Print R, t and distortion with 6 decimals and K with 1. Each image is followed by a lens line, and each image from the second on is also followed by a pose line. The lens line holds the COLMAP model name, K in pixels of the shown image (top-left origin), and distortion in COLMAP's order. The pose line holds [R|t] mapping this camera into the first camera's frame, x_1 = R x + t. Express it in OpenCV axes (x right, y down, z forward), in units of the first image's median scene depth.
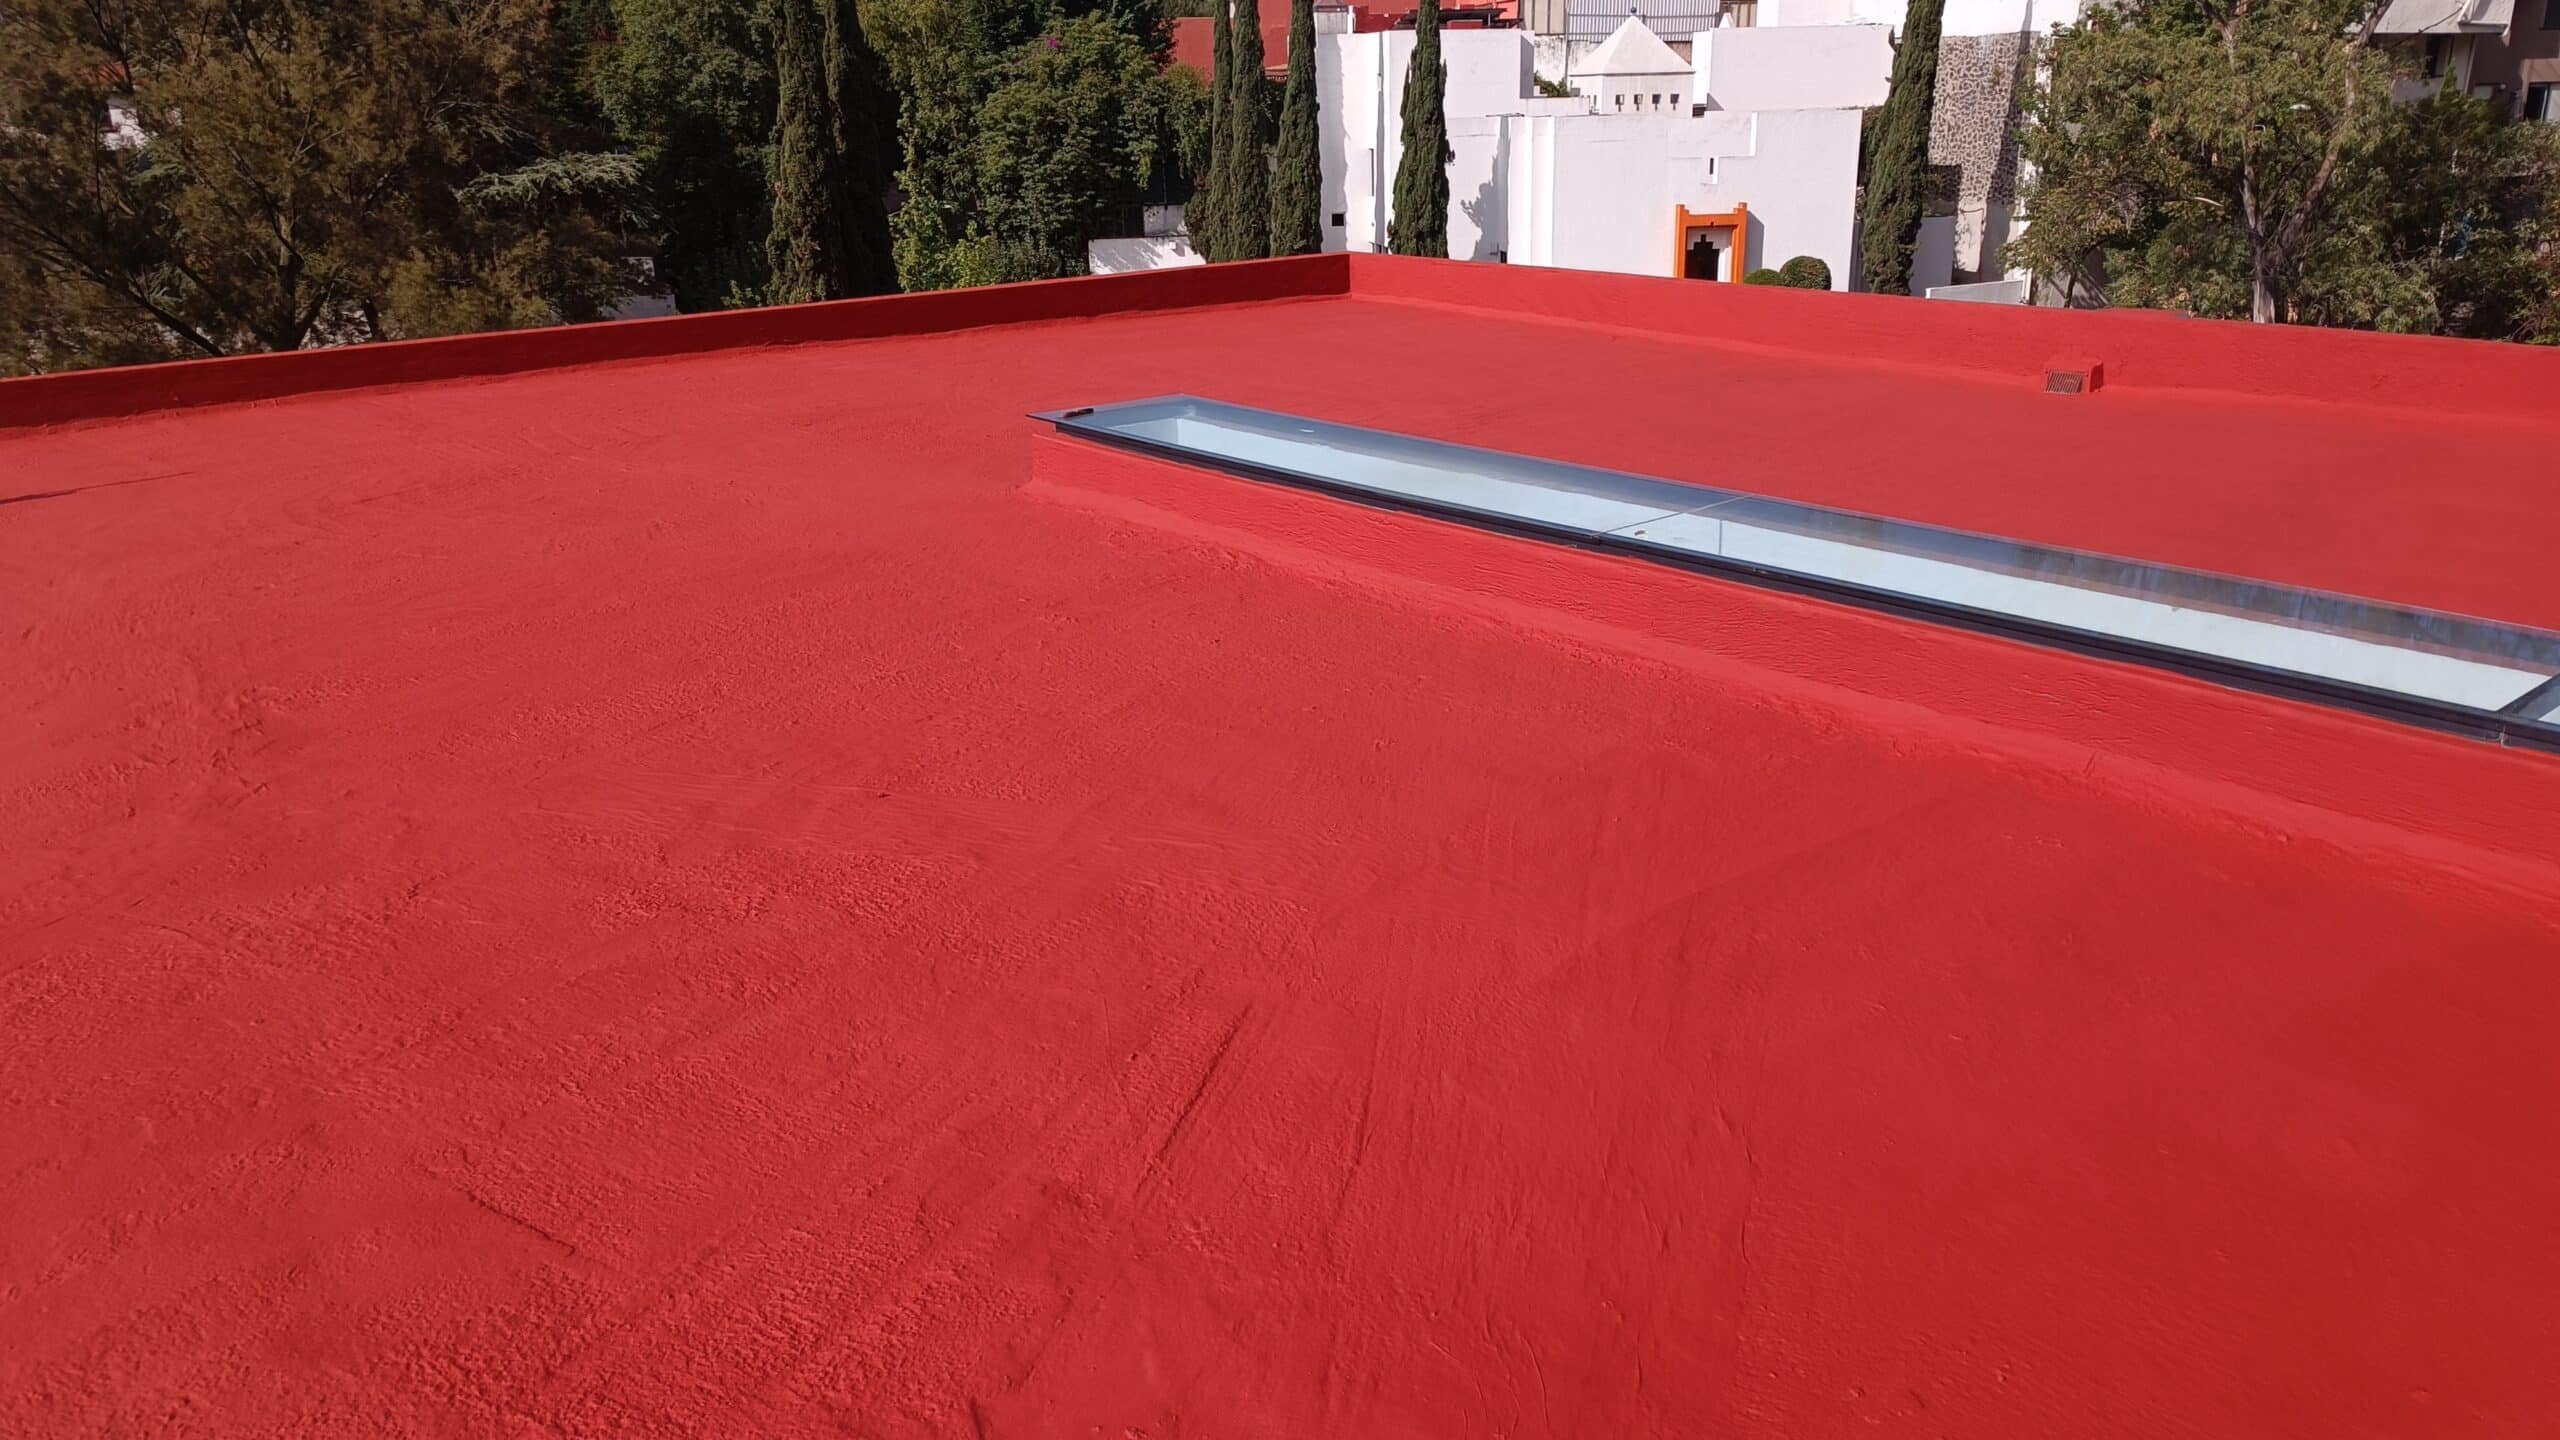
lens RADIAL K [[1865.1, 0, 1279.2], [0, 1865.1, 722.2], [0, 0, 1]] dist [0.042243, -0.021890]
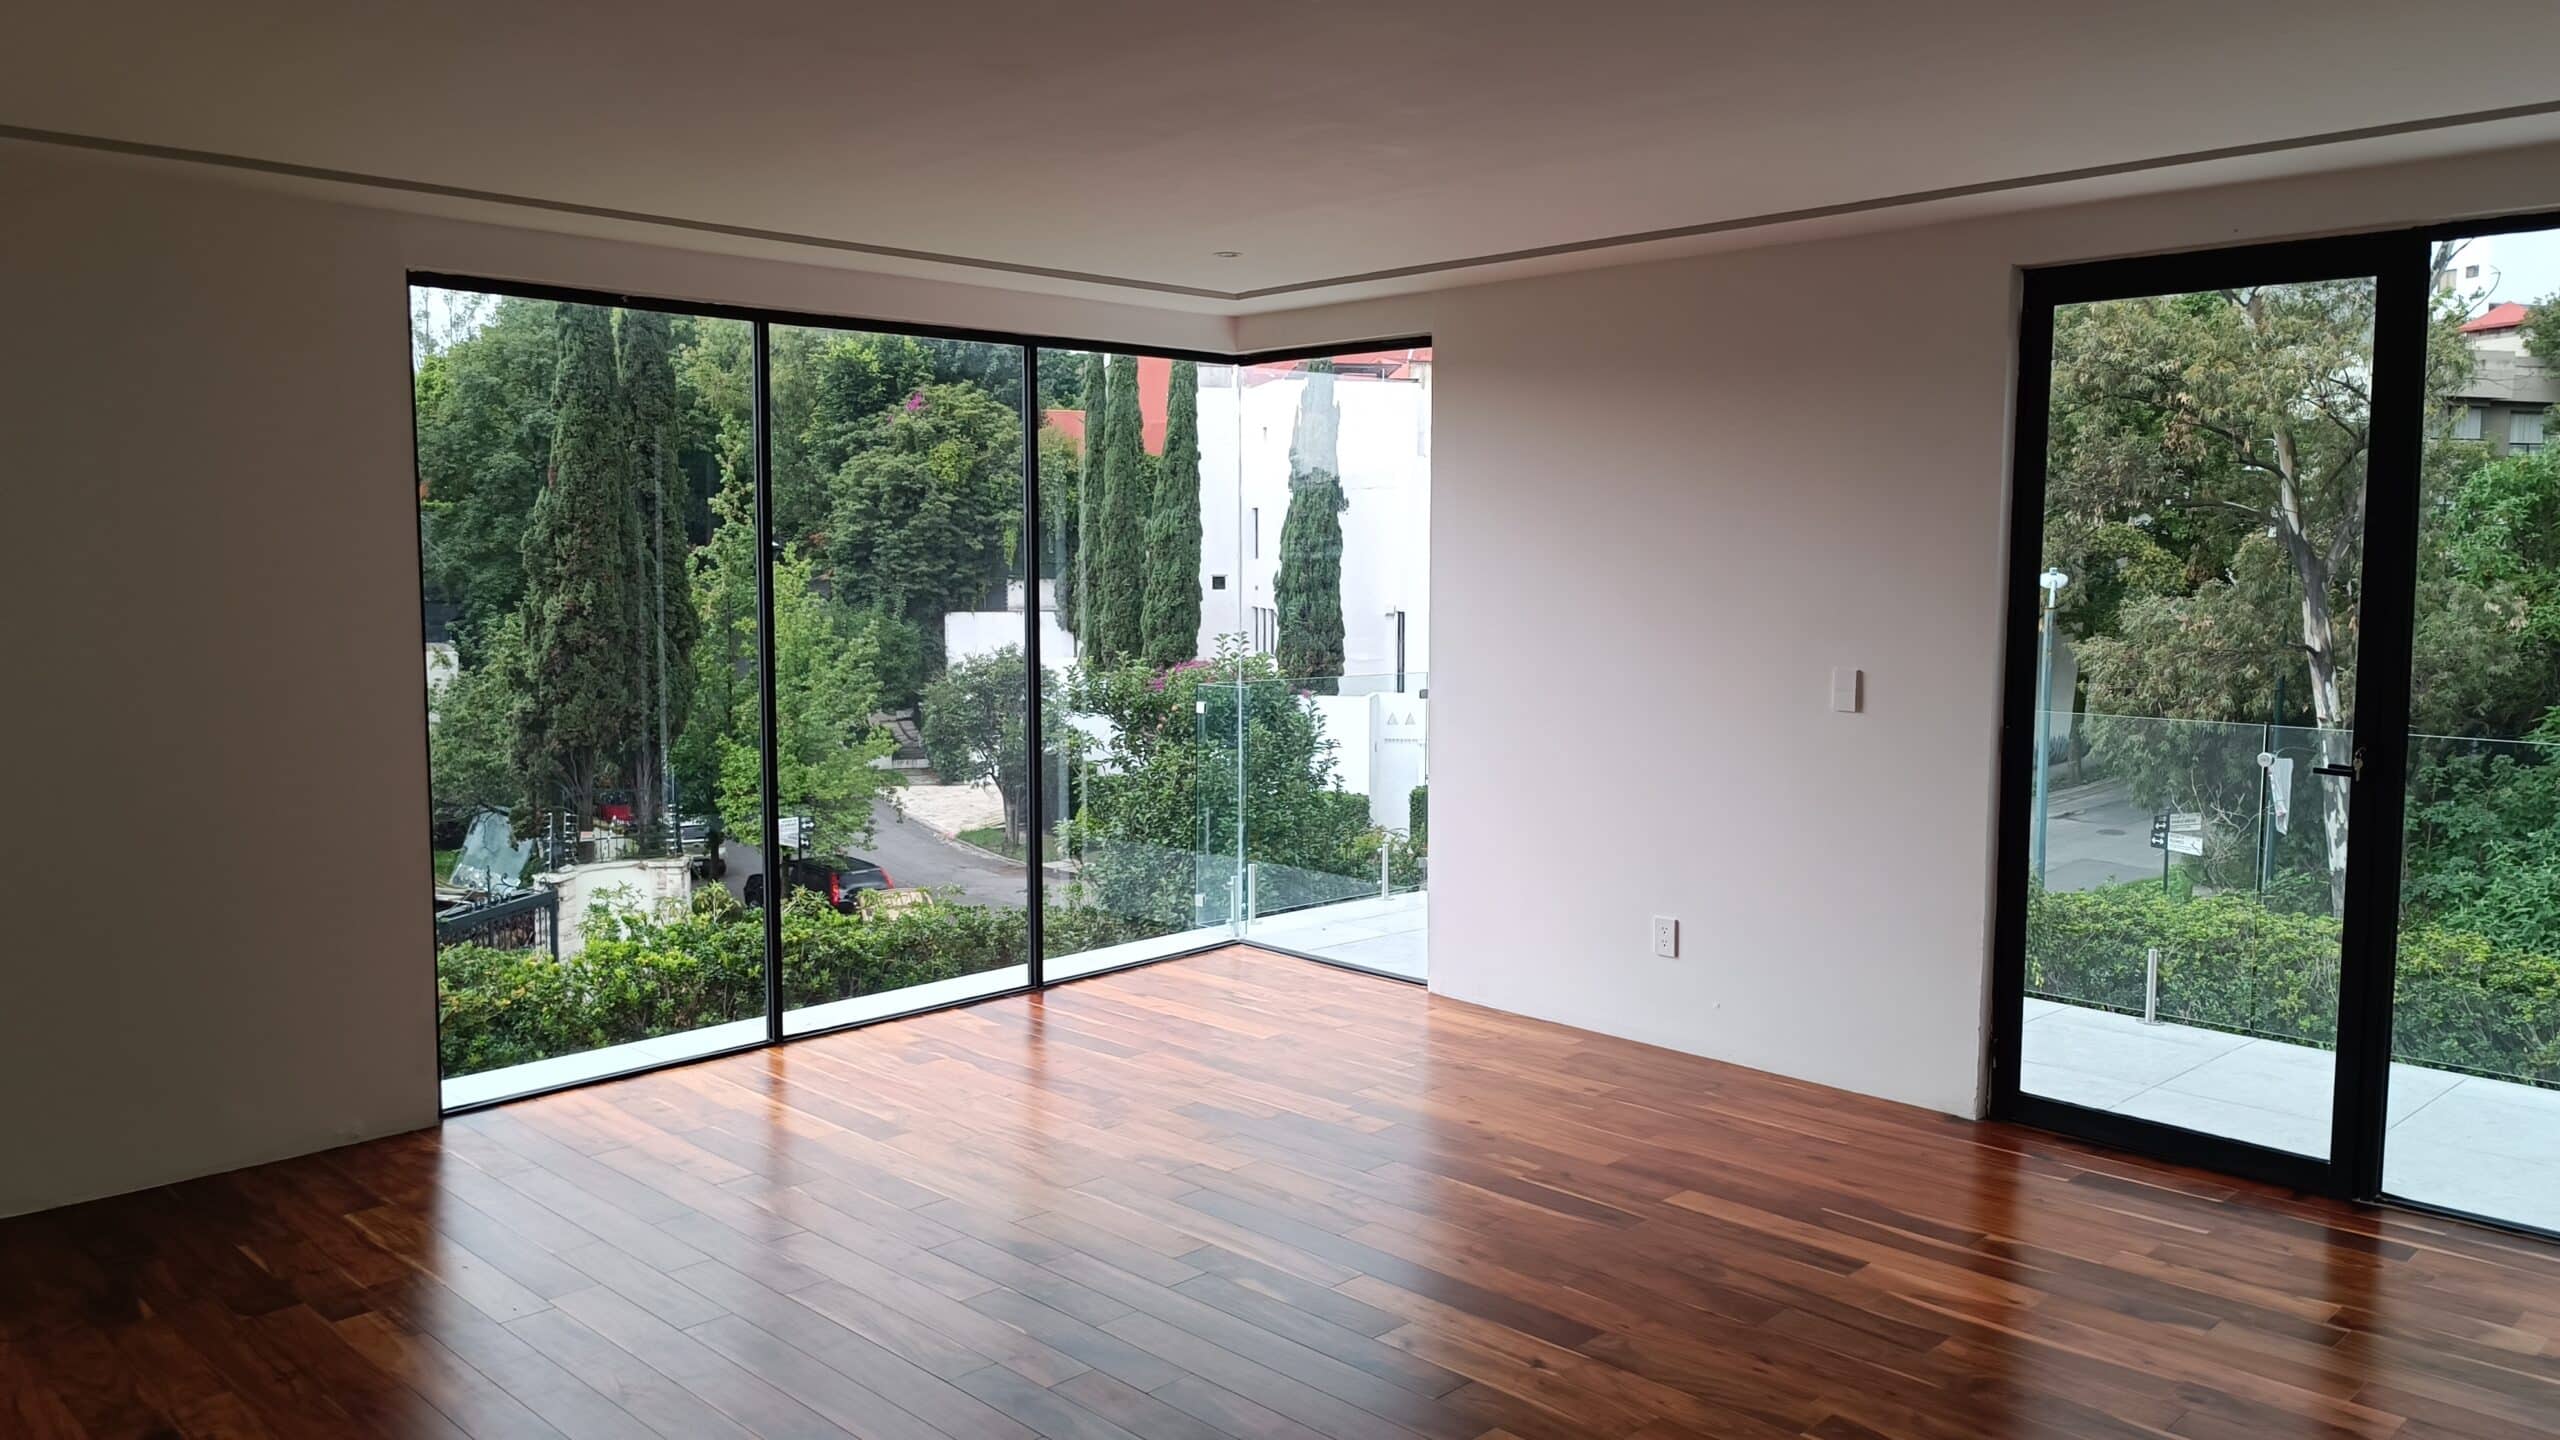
lens RADIAL K [[1865.1, 0, 1278.6], [0, 1865.1, 697.3], [0, 0, 1]] dist [0.042243, -0.021890]
pose [[0.997890, 0.012958, 0.063616, 0.003209], [0.003448, 0.967919, -0.251240, 0.012280], [-0.064831, 0.250930, 0.965832, 0.131417]]
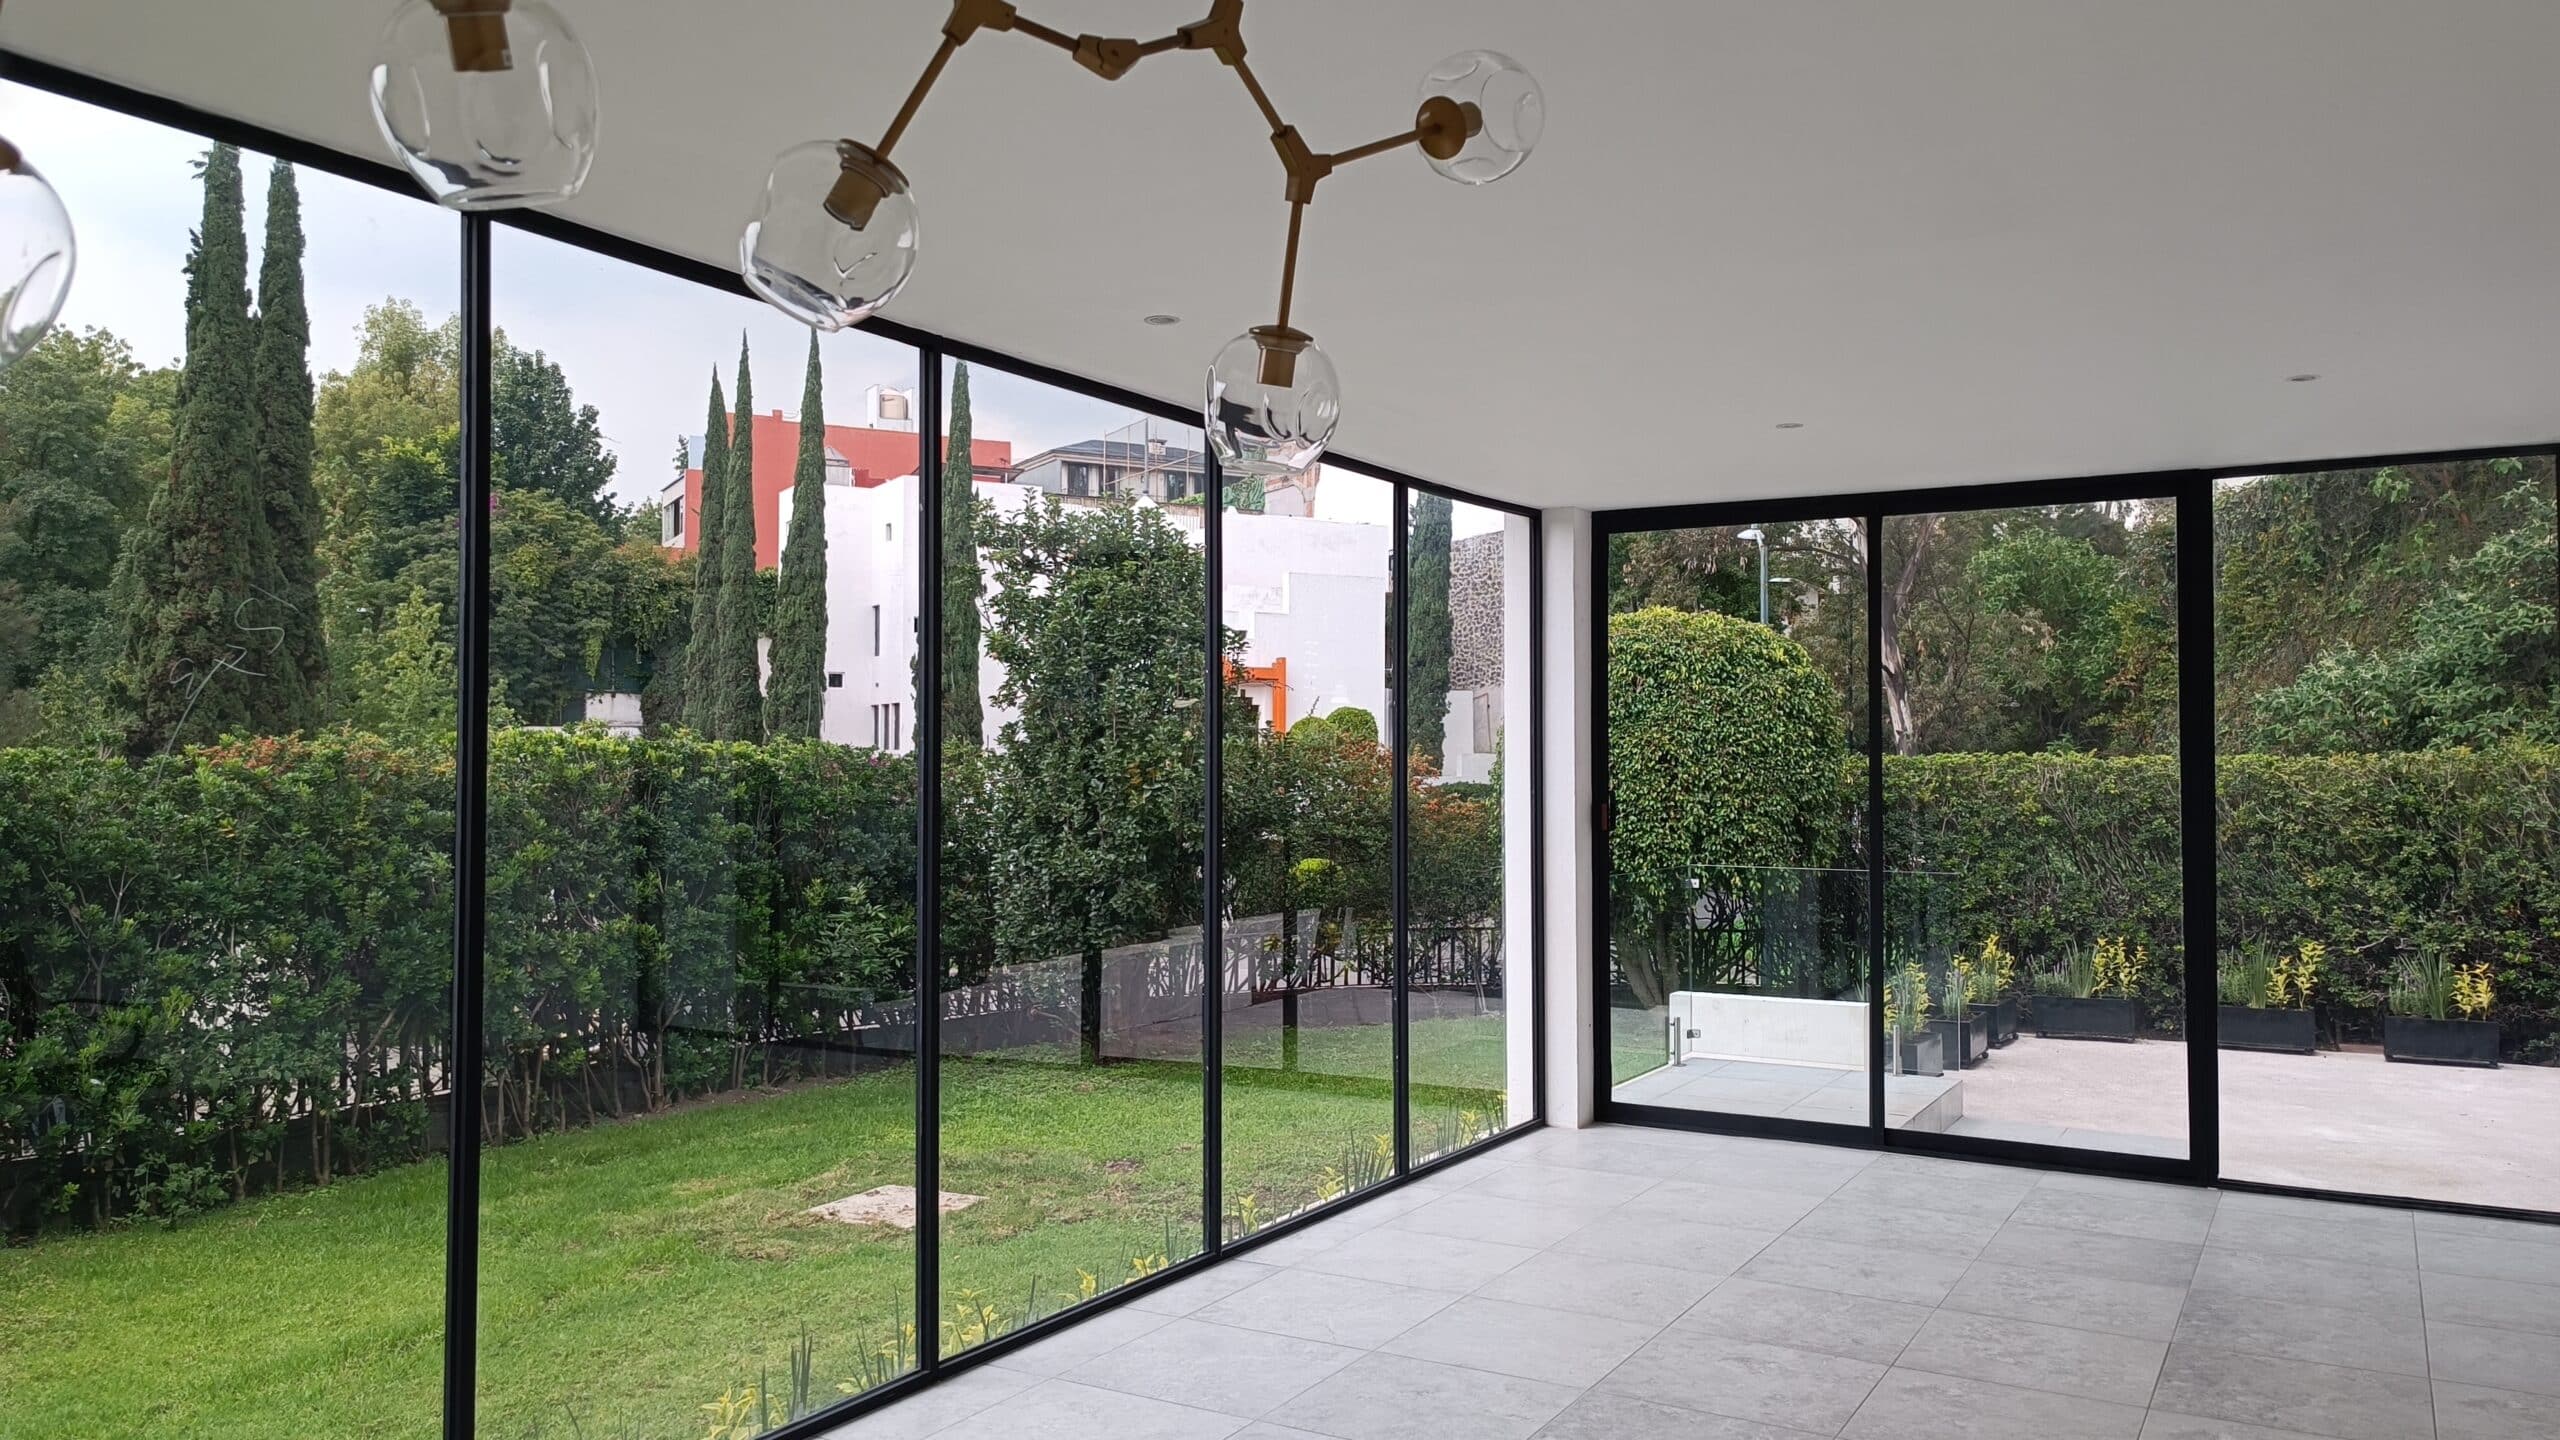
lens RADIAL K [[1865.1, 0, 1260.3], [0, 1865.1, 725.3], [0, 0, 1]] dist [0.042243, -0.021890]
pose [[0.948353, 0.027424, 0.316029, -0.055762], [0.086075, 0.936632, -0.339575, 0.068844], [-0.305315, 0.349239, 0.885898, 0.146564]]
